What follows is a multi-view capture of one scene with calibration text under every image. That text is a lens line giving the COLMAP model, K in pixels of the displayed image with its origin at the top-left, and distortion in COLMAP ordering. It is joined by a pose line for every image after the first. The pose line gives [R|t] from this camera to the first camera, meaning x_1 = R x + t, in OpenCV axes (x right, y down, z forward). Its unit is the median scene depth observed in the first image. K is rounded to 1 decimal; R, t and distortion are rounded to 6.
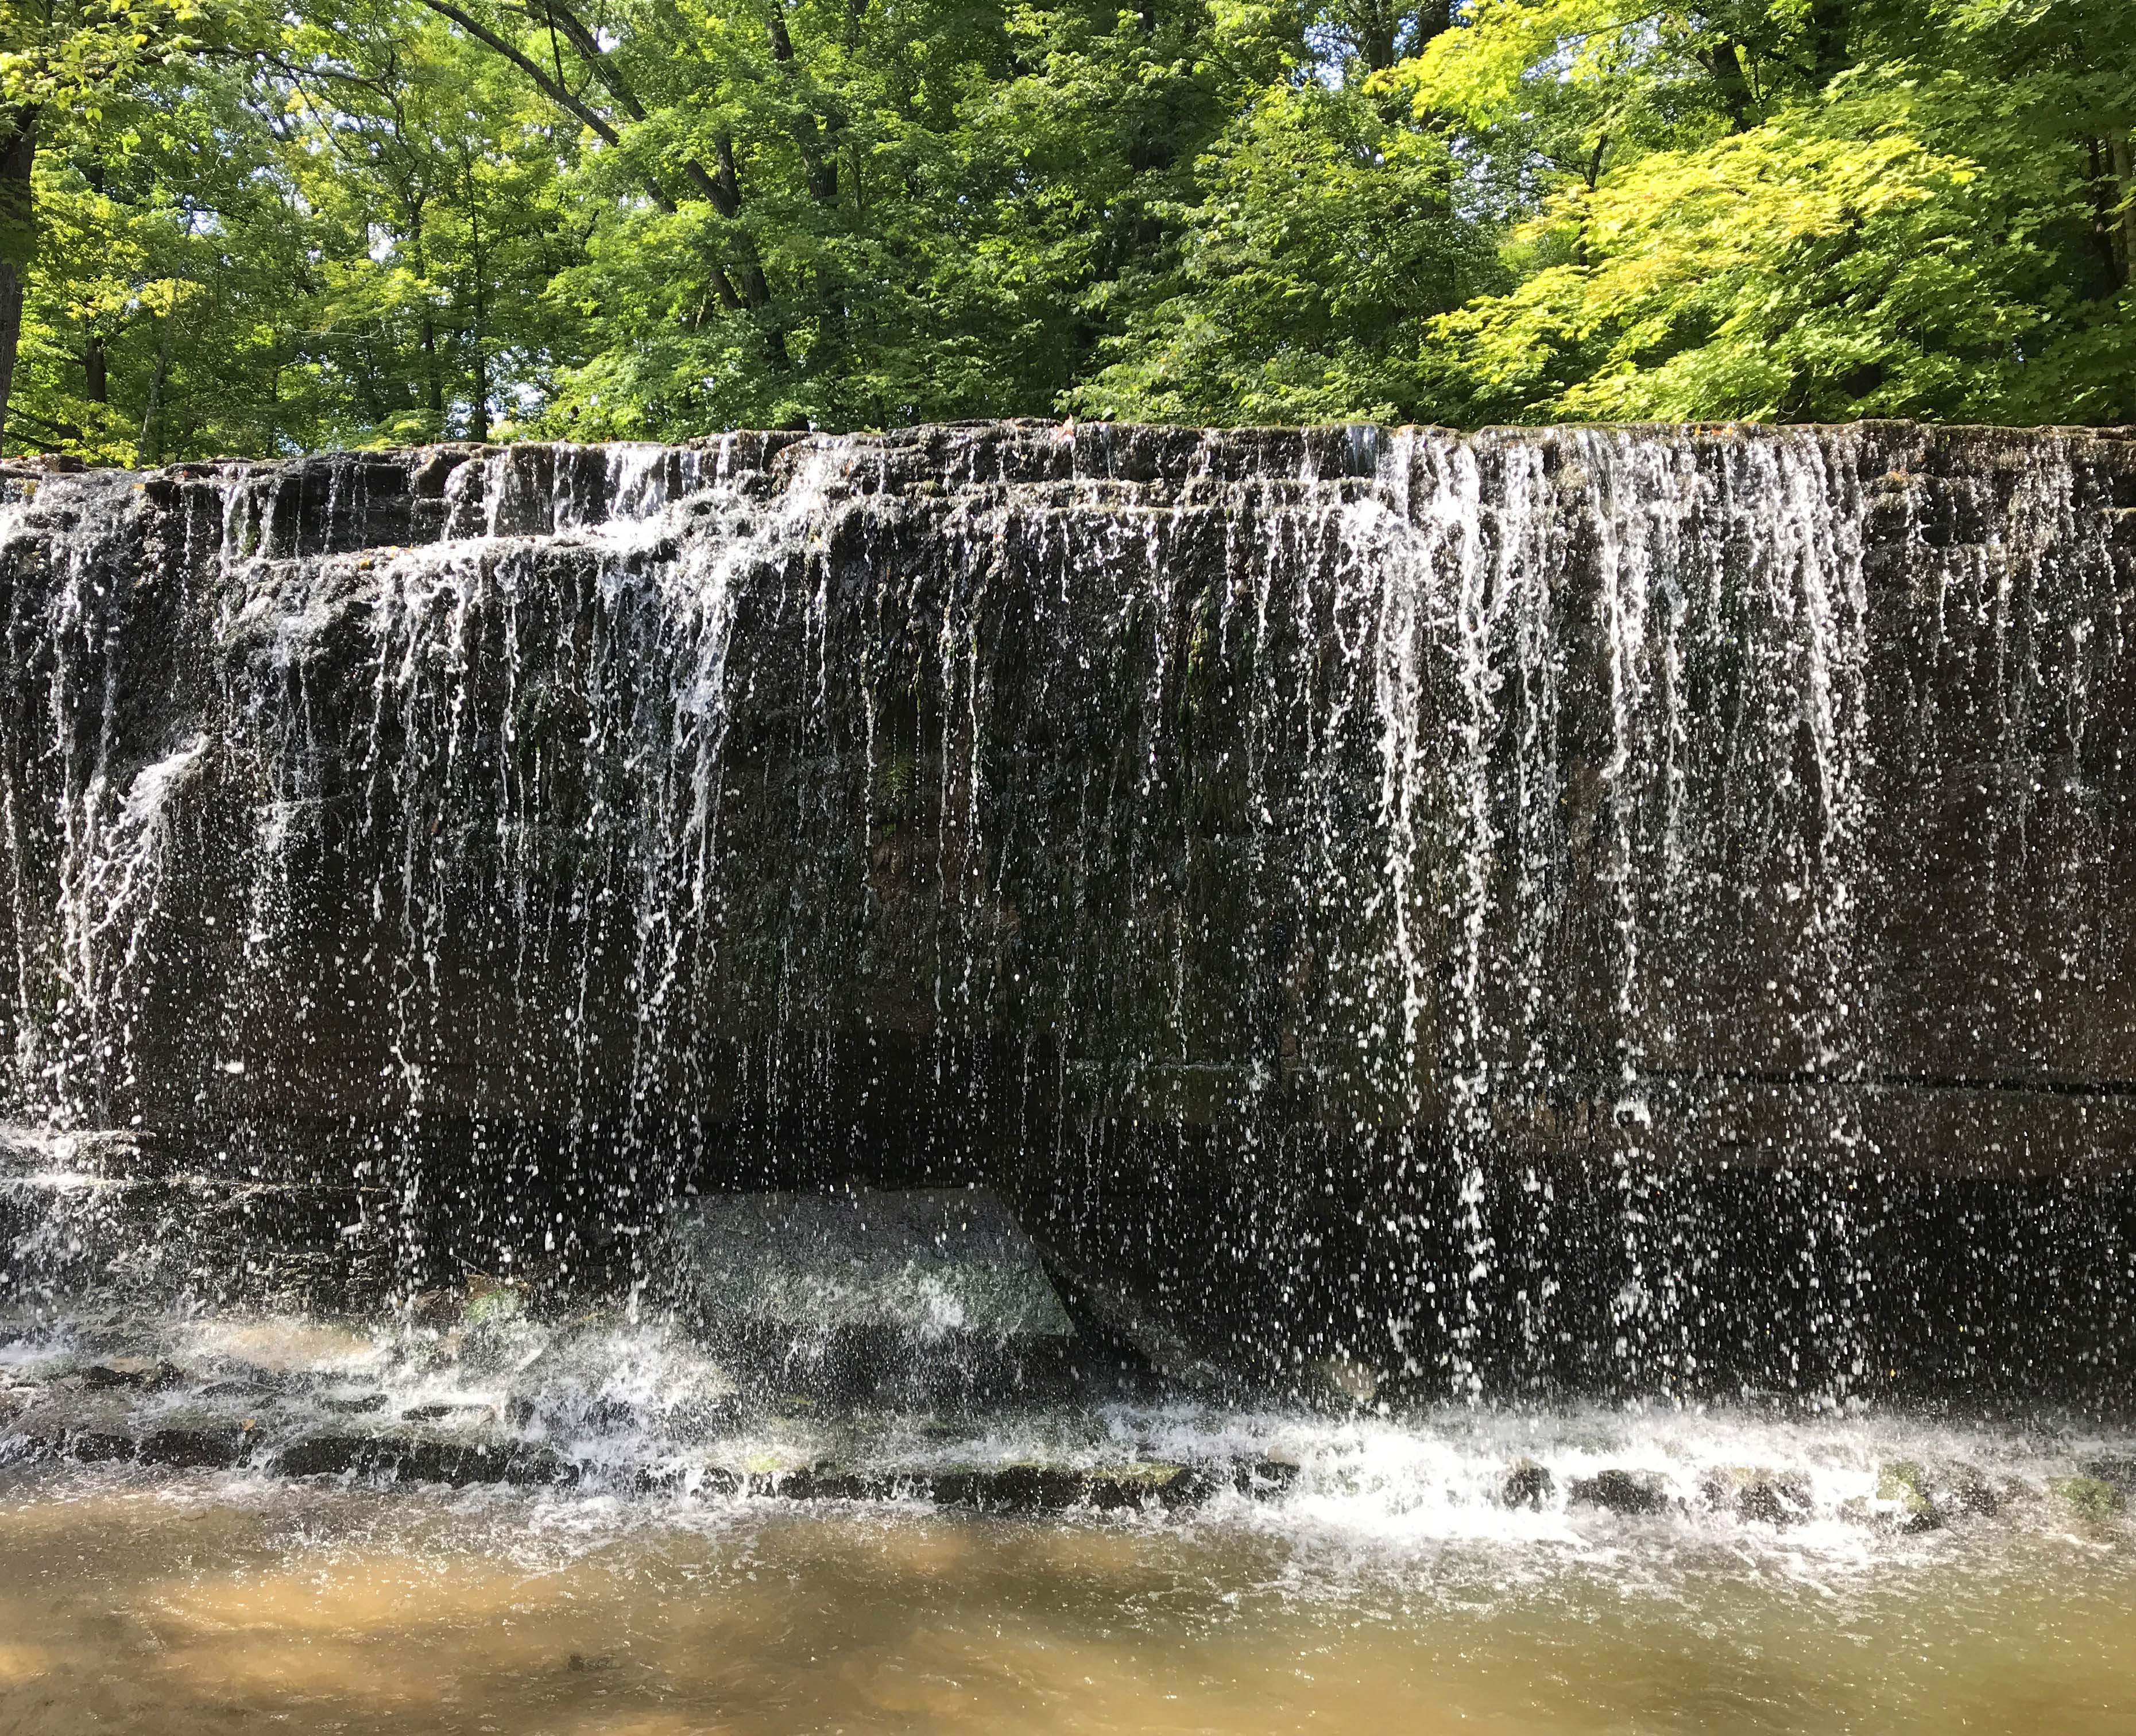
lens RADIAL K [[1828.5, 0, 1069.4], [0, 1828.5, 872.4], [0, 0, 1]] dist [0.004015, 0.011050]
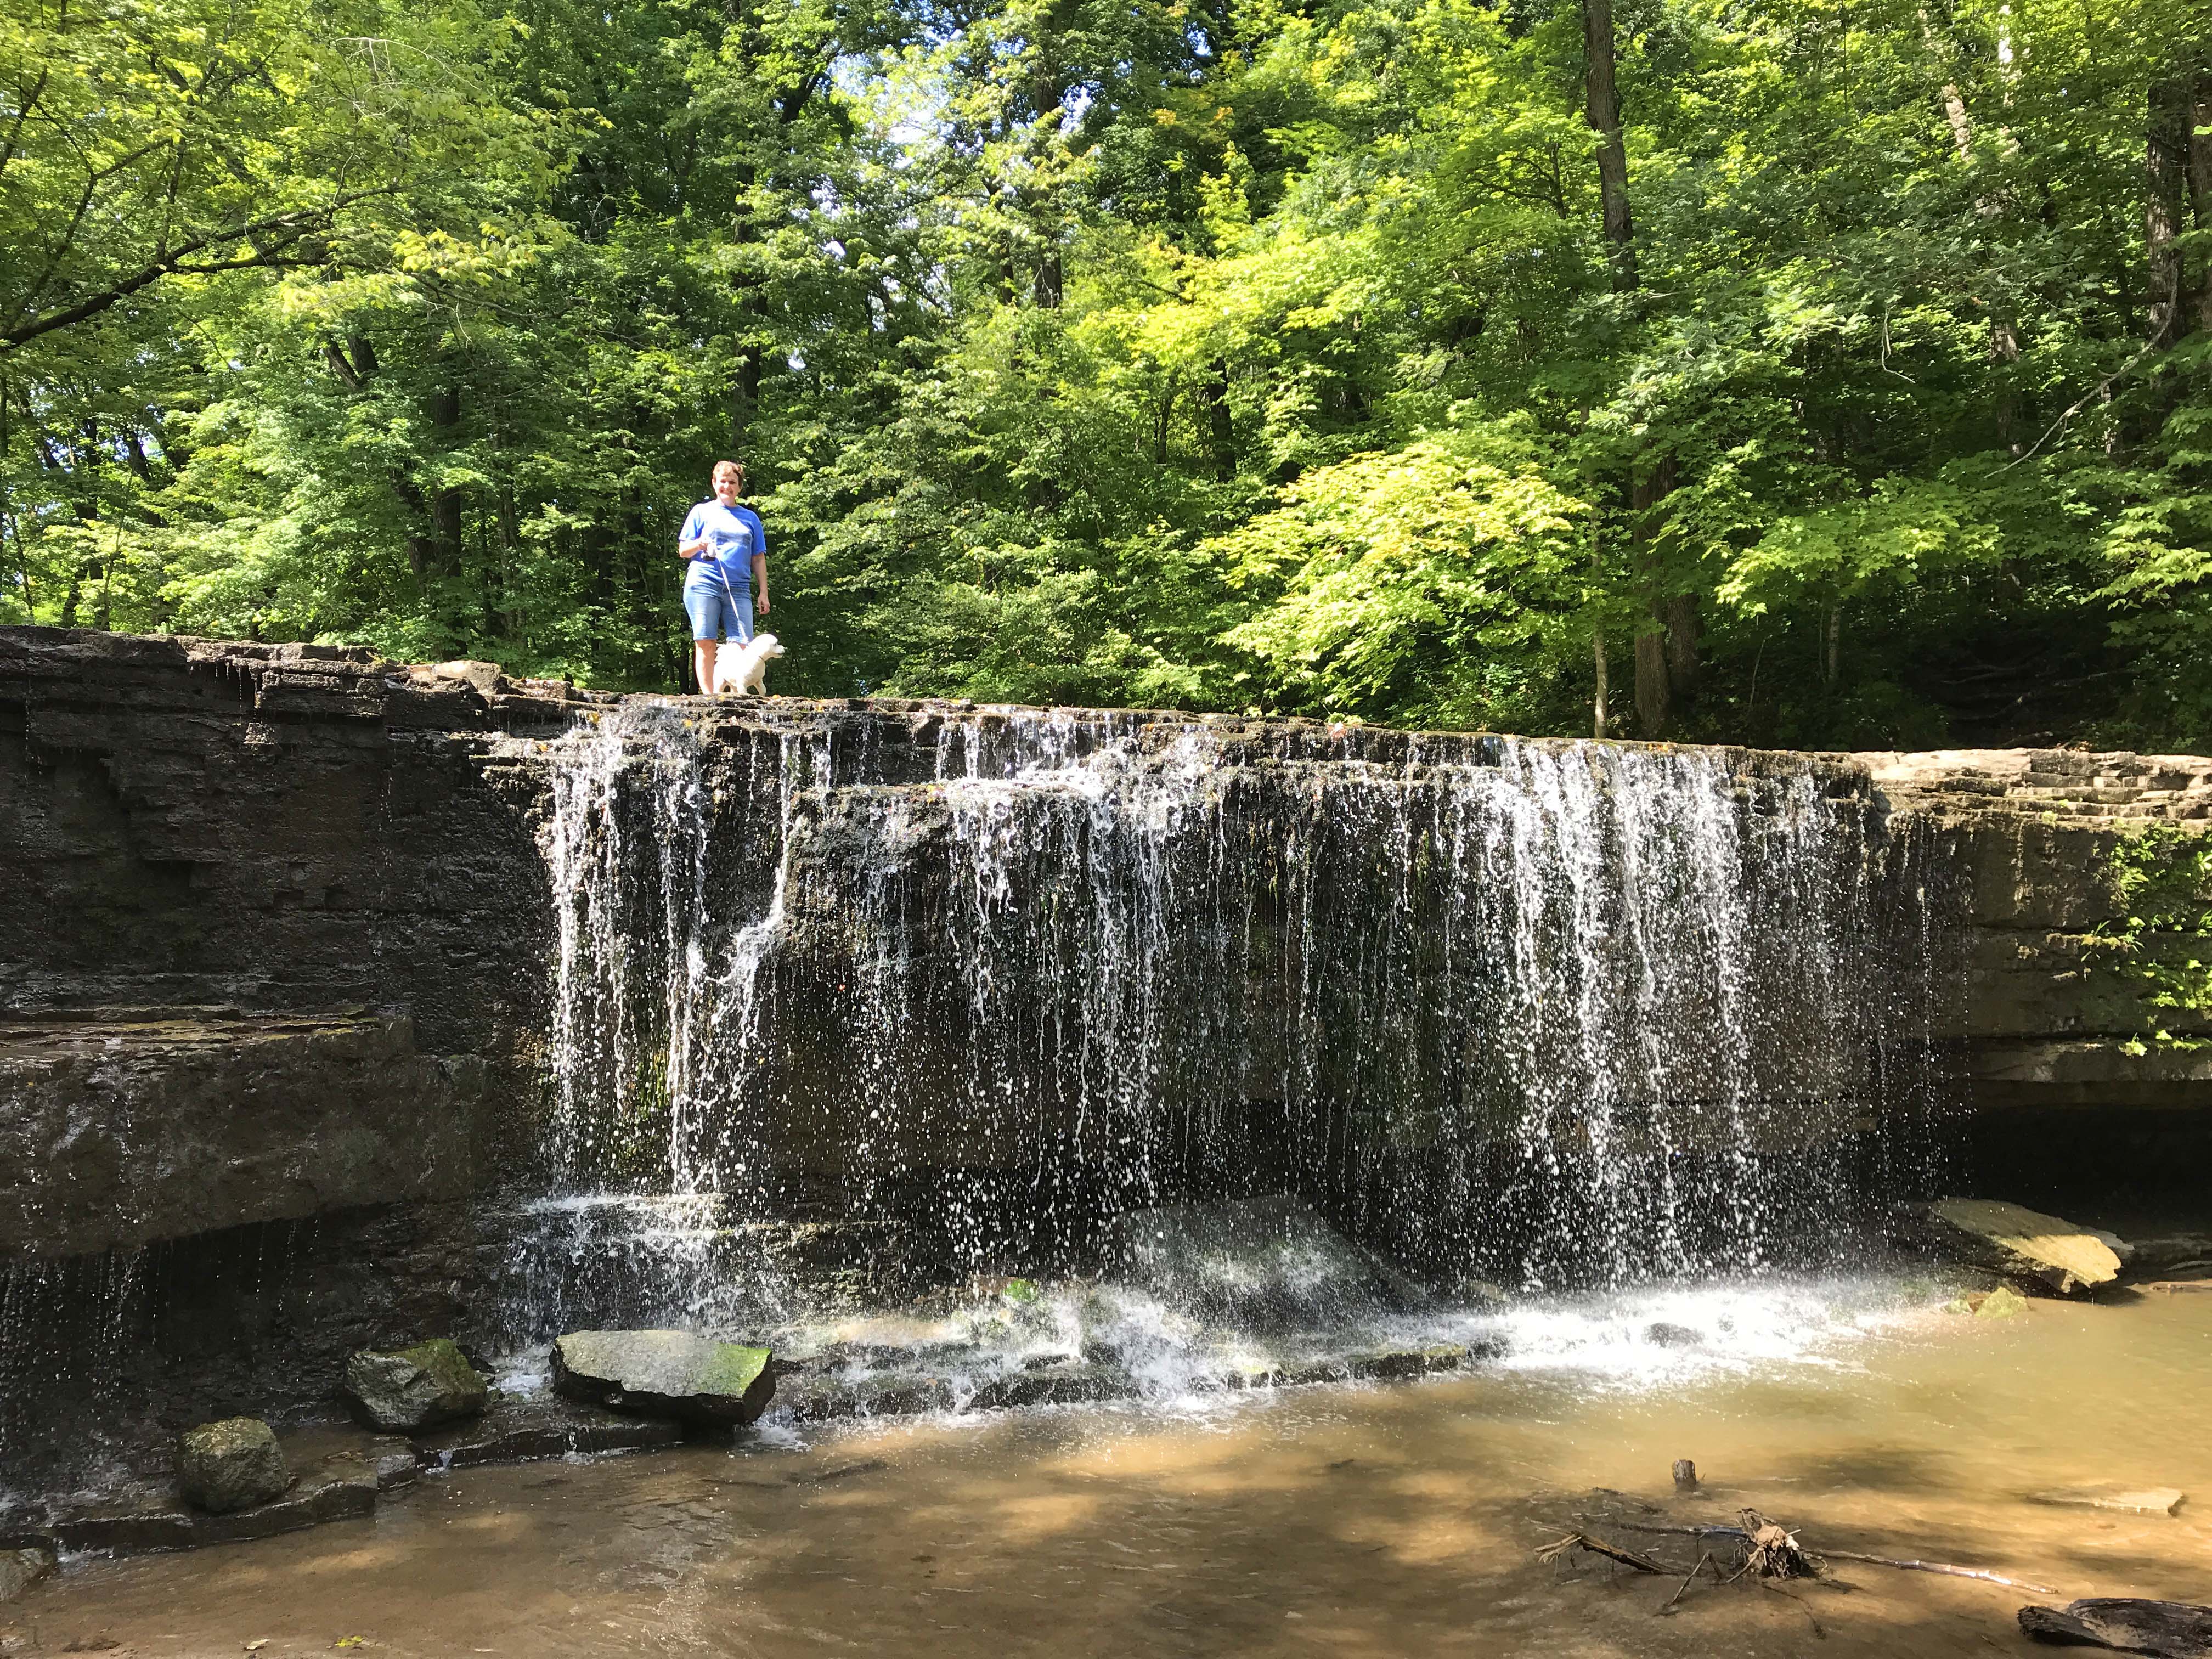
lens RADIAL K [[1760.4, 0, 1095.8], [0, 1760.4, 835.1], [0, 0, 1]] dist [0.060919, -0.080020]
pose [[0.917070, 0.018017, 0.398320, -0.761357], [-0.002145, 0.999187, -0.040258, -0.074279], [-0.398721, 0.036065, 0.916363, -0.339608]]
